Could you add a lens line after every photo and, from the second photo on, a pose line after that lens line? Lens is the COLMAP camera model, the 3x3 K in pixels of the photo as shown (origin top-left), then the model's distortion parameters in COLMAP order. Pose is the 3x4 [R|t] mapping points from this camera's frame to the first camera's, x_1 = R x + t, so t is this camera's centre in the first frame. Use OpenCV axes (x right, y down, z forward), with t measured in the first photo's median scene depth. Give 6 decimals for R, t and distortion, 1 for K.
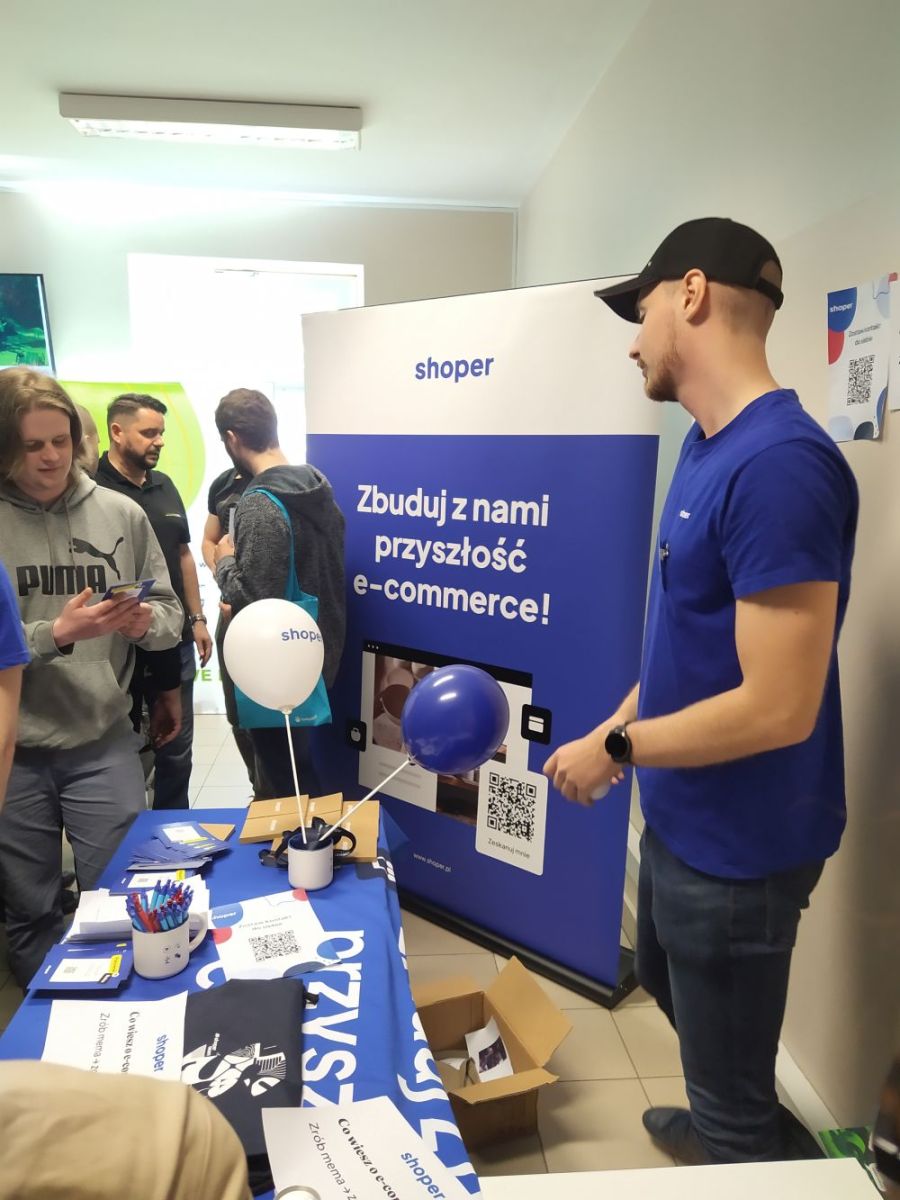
lens RADIAL K [[882.2, 0, 419.8], [0, 882.2, 594.0], [0, 0, 1]] dist [0.082490, -0.060127]
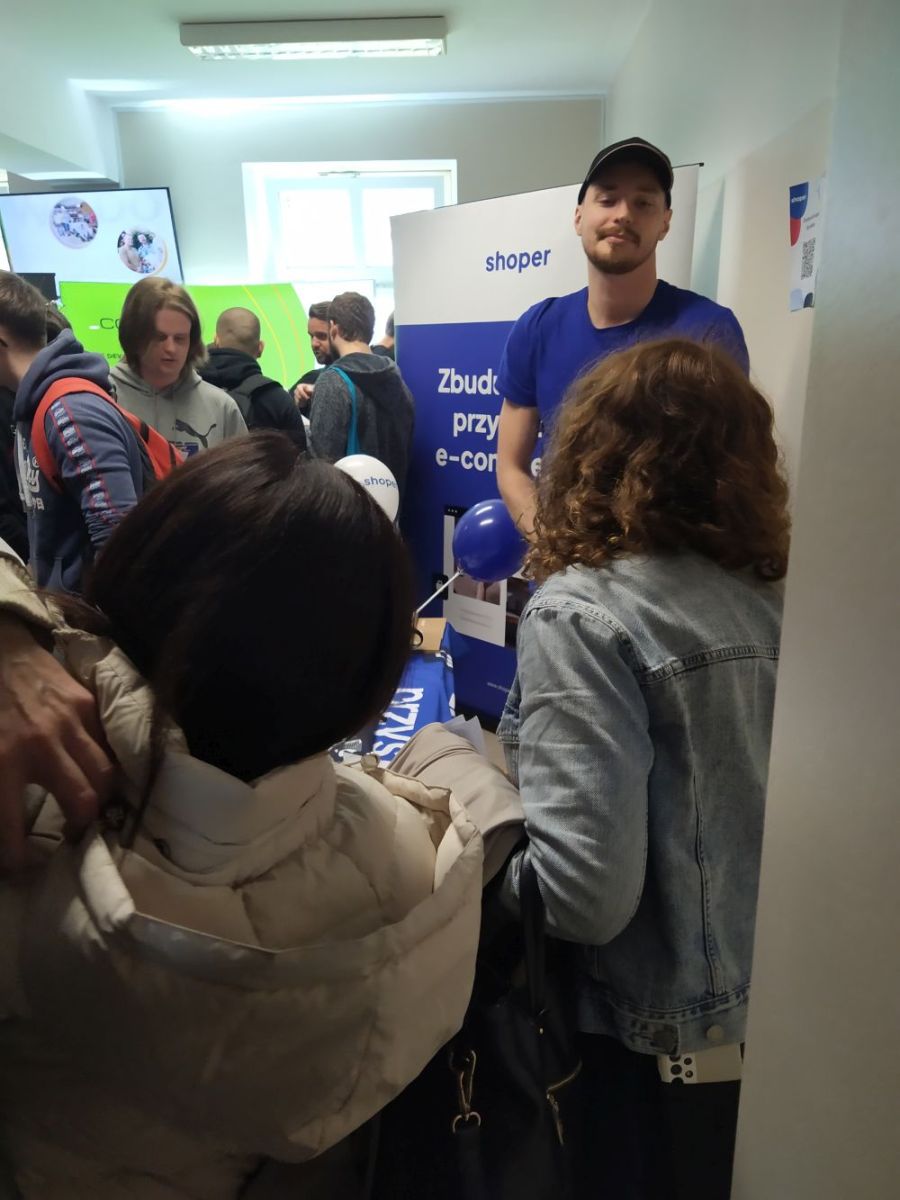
lens RADIAL K [[893.0, 0, 436.8], [0, 893.0, 601.4], [0, 0, 1]] dist [0.053842, -0.057829]
pose [[0.993785, 0.005781, -0.111165, 0.066215], [0.006379, 0.994051, 0.108726, 0.056807], [0.111133, -0.108759, 0.987836, -0.207254]]
